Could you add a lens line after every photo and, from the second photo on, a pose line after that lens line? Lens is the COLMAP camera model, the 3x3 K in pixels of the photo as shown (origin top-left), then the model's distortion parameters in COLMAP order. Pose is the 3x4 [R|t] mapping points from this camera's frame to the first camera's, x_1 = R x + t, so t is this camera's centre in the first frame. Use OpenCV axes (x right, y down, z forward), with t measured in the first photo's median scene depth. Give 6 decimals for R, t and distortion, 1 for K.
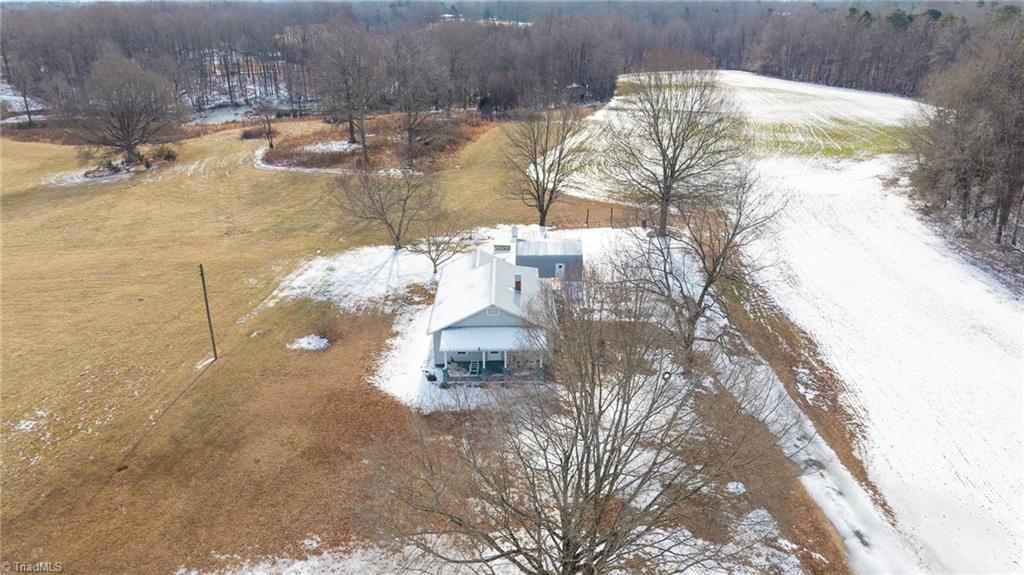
lens RADIAL K [[686.9, 0, 512.0], [0, 686.9, 287.5], [0, 0, 1]] dist [0.026230, -0.035044]
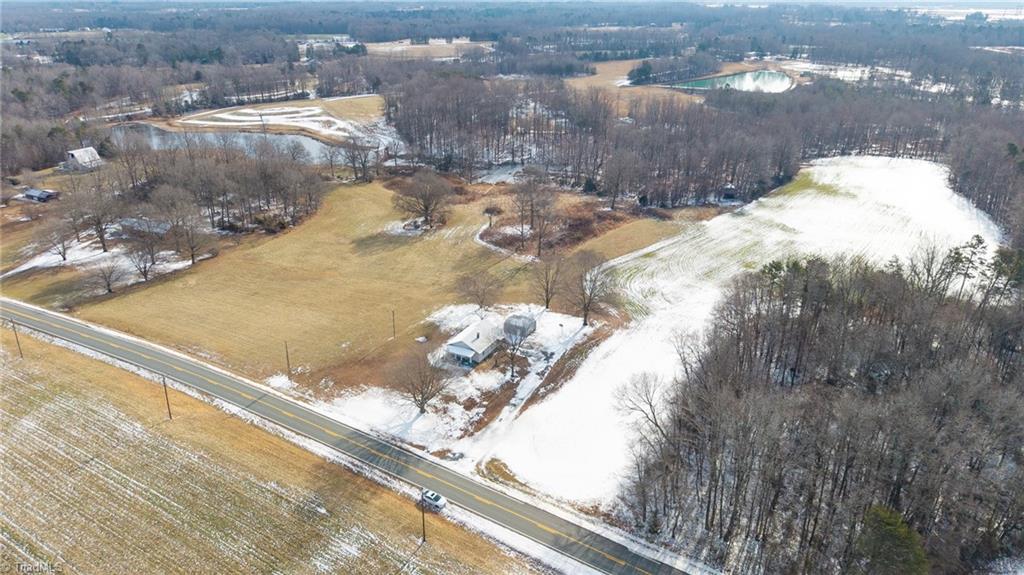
lens RADIAL K [[686.9, 0, 512.0], [0, 686.9, 287.5], [0, 0, 1]] dist [0.026230, -0.035044]
pose [[0.885881, 0.185848, -0.425058, 1.006025], [-0.180055, 0.982164, 0.054172, -0.292665], [0.427545, 0.028544, 0.903544, -1.227841]]
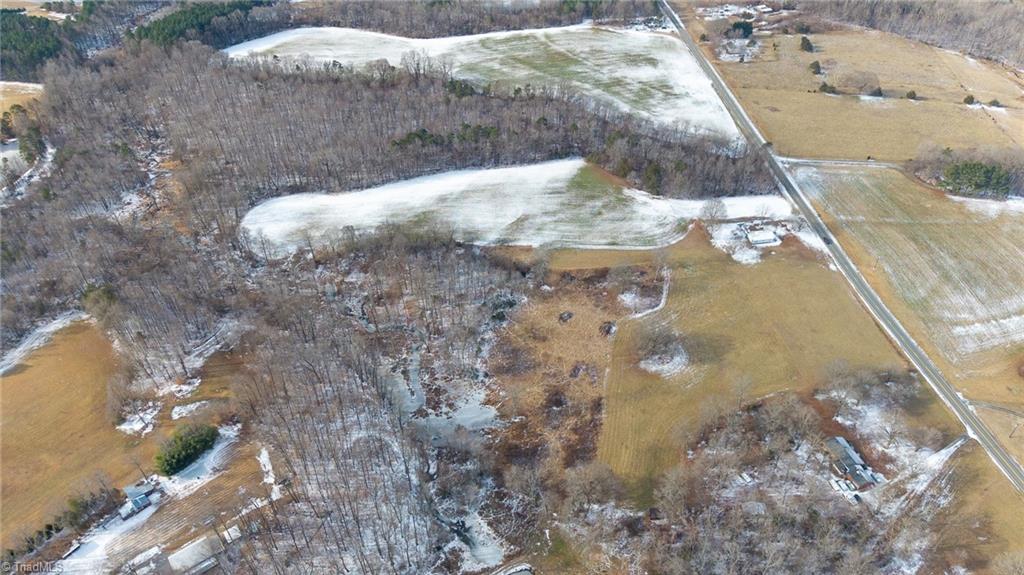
lens RADIAL K [[686.9, 0, 512.0], [0, 686.9, 287.5], [0, 0, 1]] dist [0.026230, -0.035044]
pose [[-0.164446, -0.630253, 0.758775, -4.386634], [0.382113, 0.668478, 0.638065, -4.227395], [-0.909366, 0.394865, 0.130899, 2.077324]]
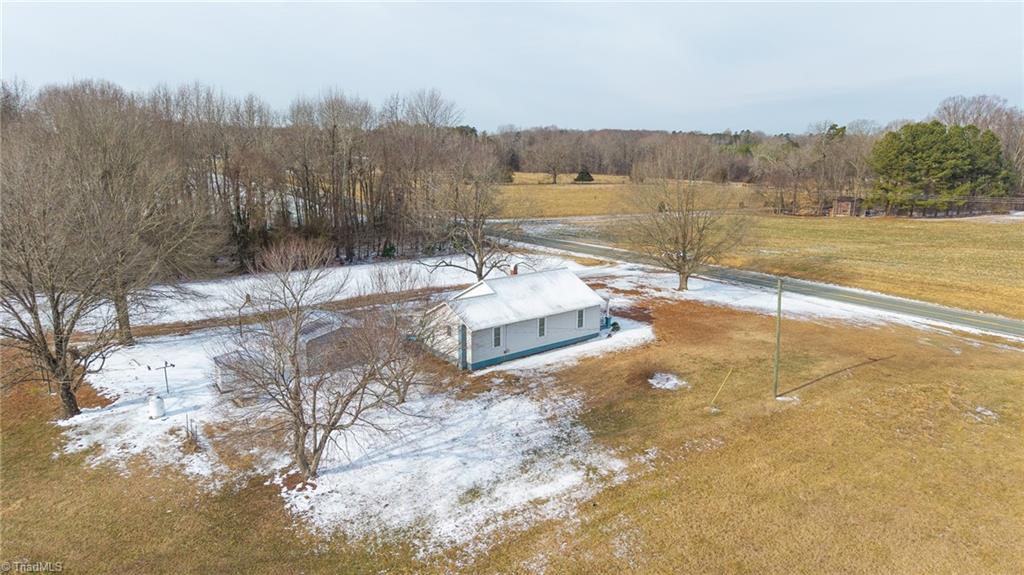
lens RADIAL K [[686.9, 0, 512.0], [0, 686.9, 287.5], [0, 0, 1]] dist [0.026230, -0.035044]
pose [[-0.635425, -0.138136, 0.759706, -0.594079], [0.309547, 0.855780, 0.414513, -0.317183], [-0.707400, 0.498557, -0.501025, 1.115687]]
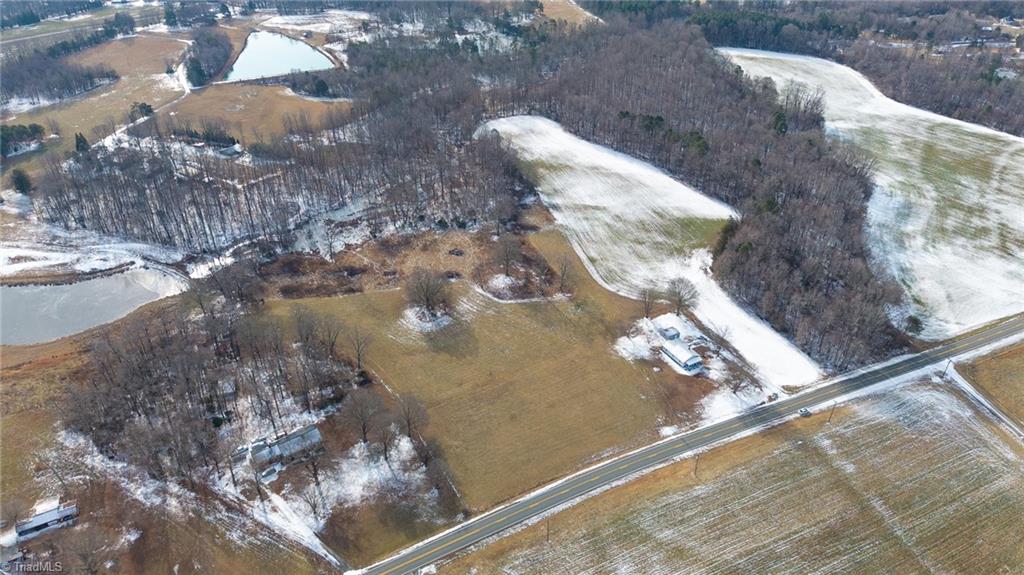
lens RADIAL K [[686.9, 0, 512.0], [0, 686.9, 287.5], [0, 0, 1]] dist [0.026230, -0.035044]
pose [[0.879822, -0.258546, 0.398833, -2.398002], [0.180512, 0.958001, 0.222822, -1.417086], [-0.439692, -0.124050, 0.889541, -2.340526]]
